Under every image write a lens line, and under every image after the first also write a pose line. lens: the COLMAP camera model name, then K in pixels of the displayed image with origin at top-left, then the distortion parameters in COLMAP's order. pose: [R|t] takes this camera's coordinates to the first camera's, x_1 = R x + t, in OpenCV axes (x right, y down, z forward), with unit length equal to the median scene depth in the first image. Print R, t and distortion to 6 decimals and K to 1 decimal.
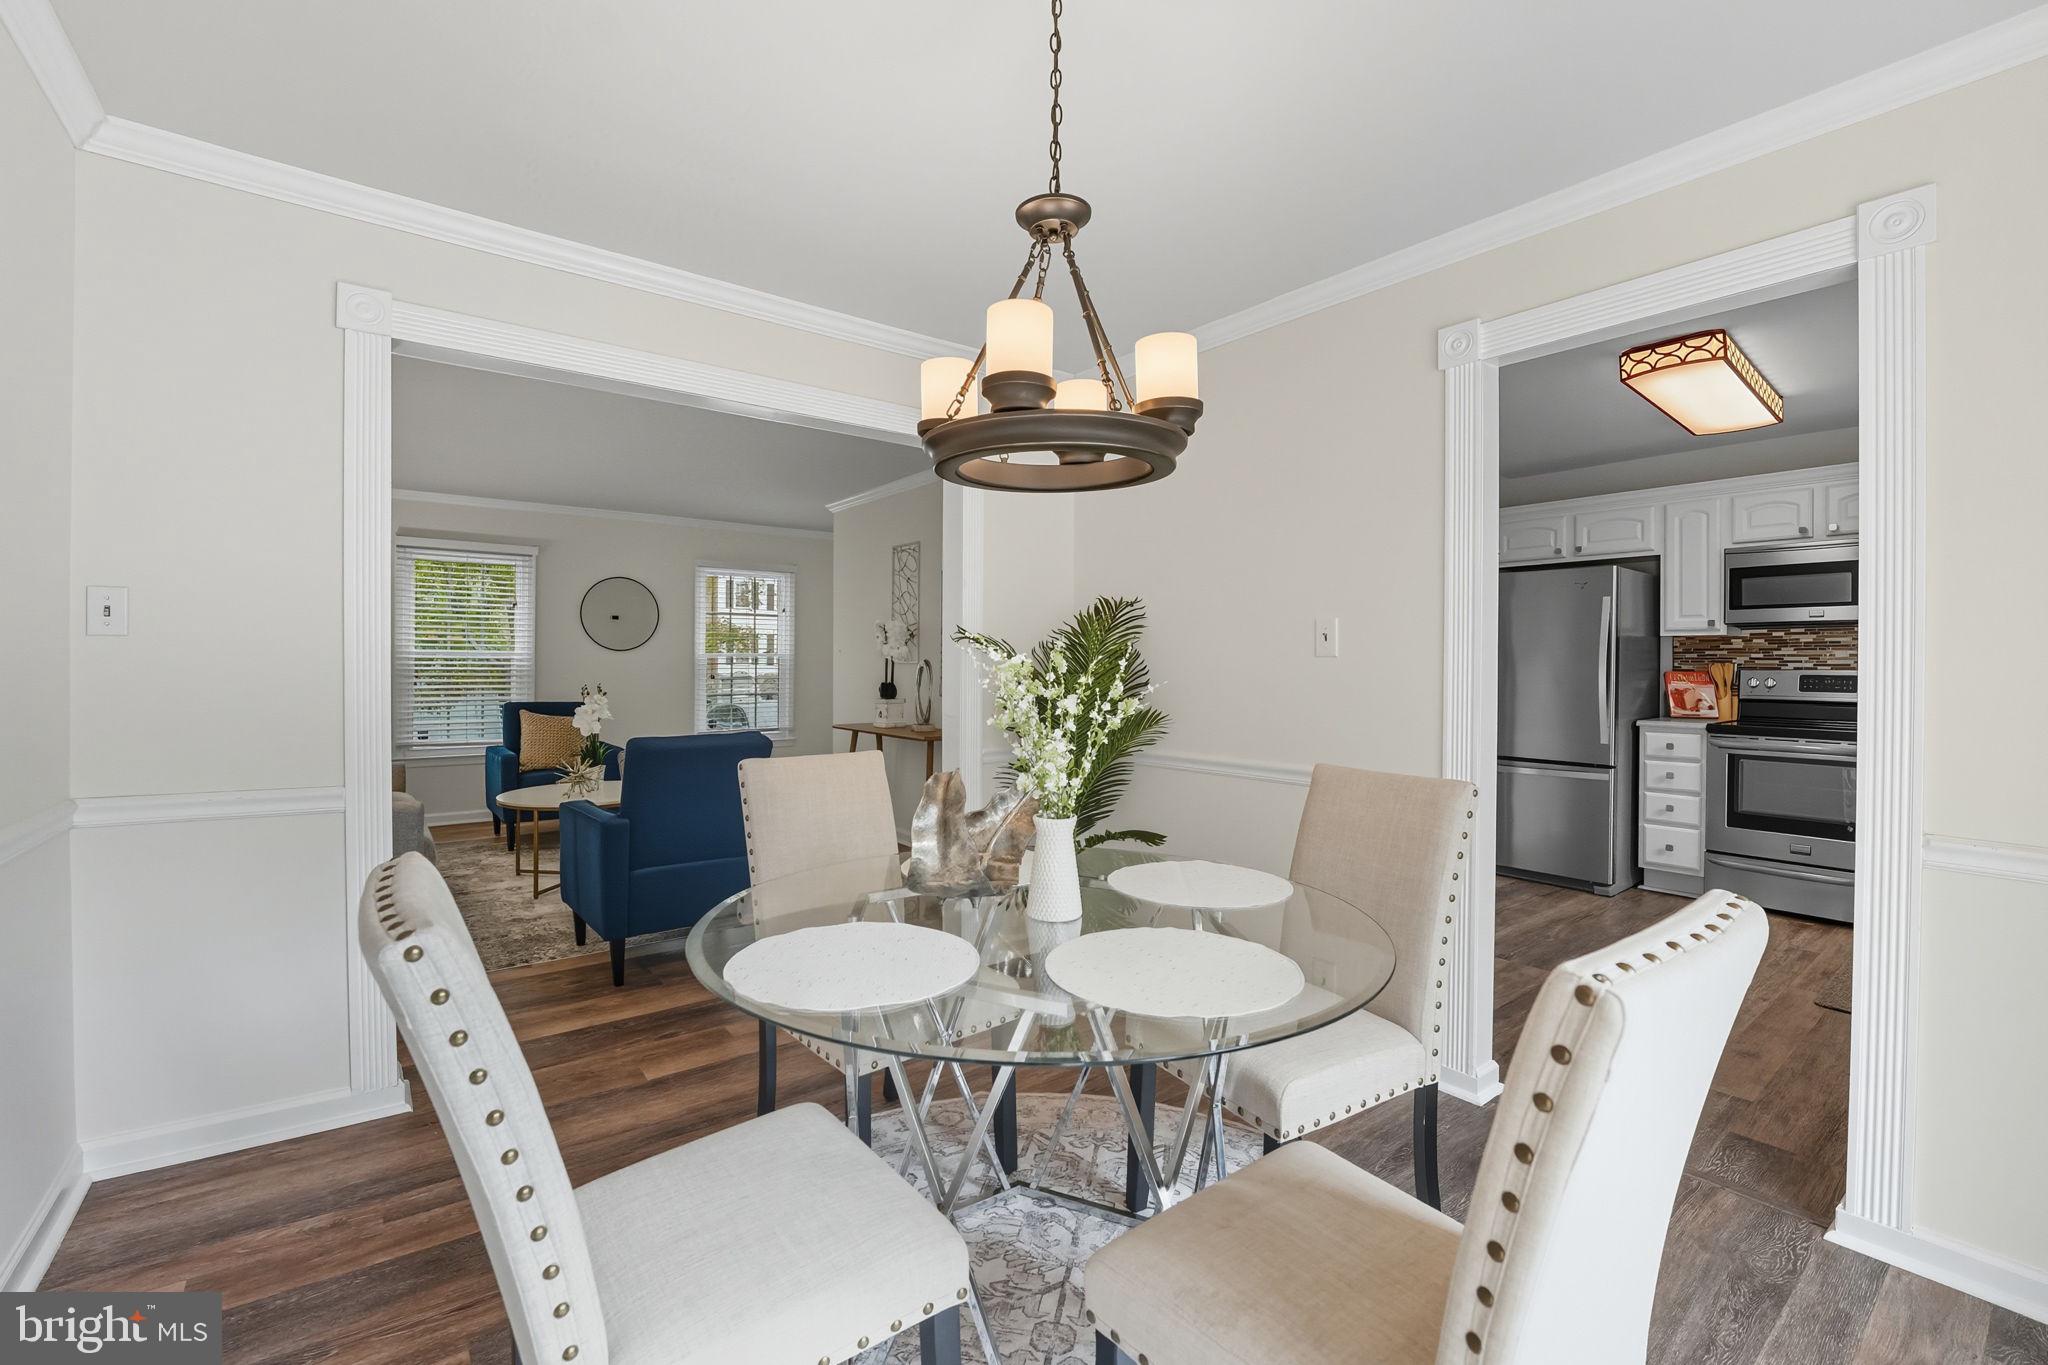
lens RADIAL K [[856.6, 0, 1029.6], [0, 856.6, 670.1], [0, 0, 1]] dist [-0.032479, 0.006962]
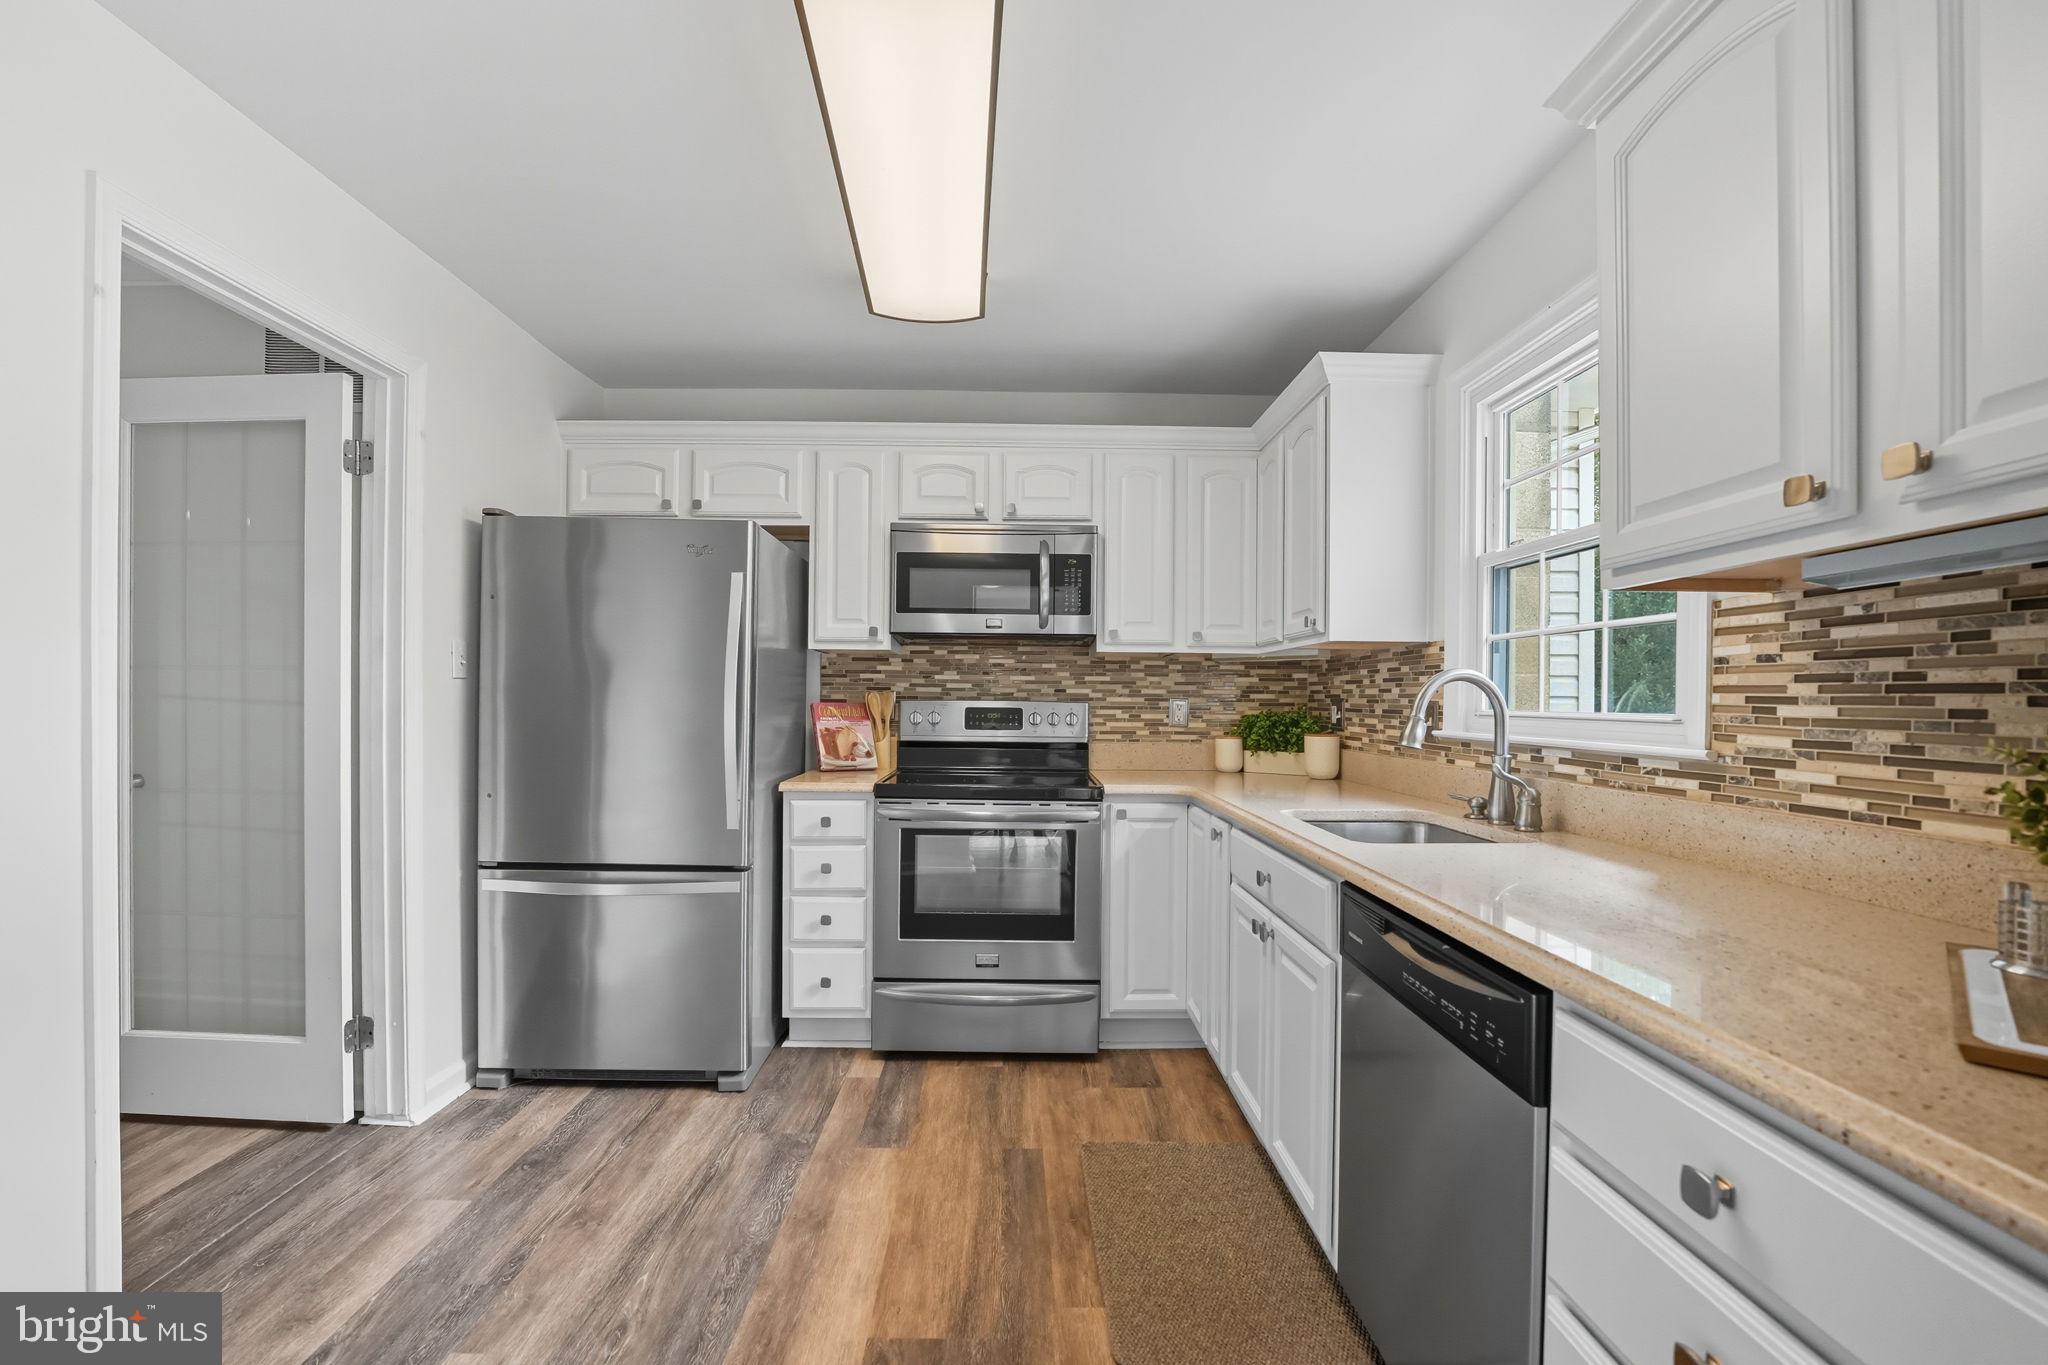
lens RADIAL K [[856.8, 0, 1023.0], [0, 856.8, 698.3], [0, 0, 1]] dist [-0.019575, 0.000096]
pose [[0.600742, 0.004195, 0.799432, 0.327421], [-0.002075, 0.999991, -0.003688, 0.000414], [-0.799440, 0.000557, 0.600746, 0.483659]]
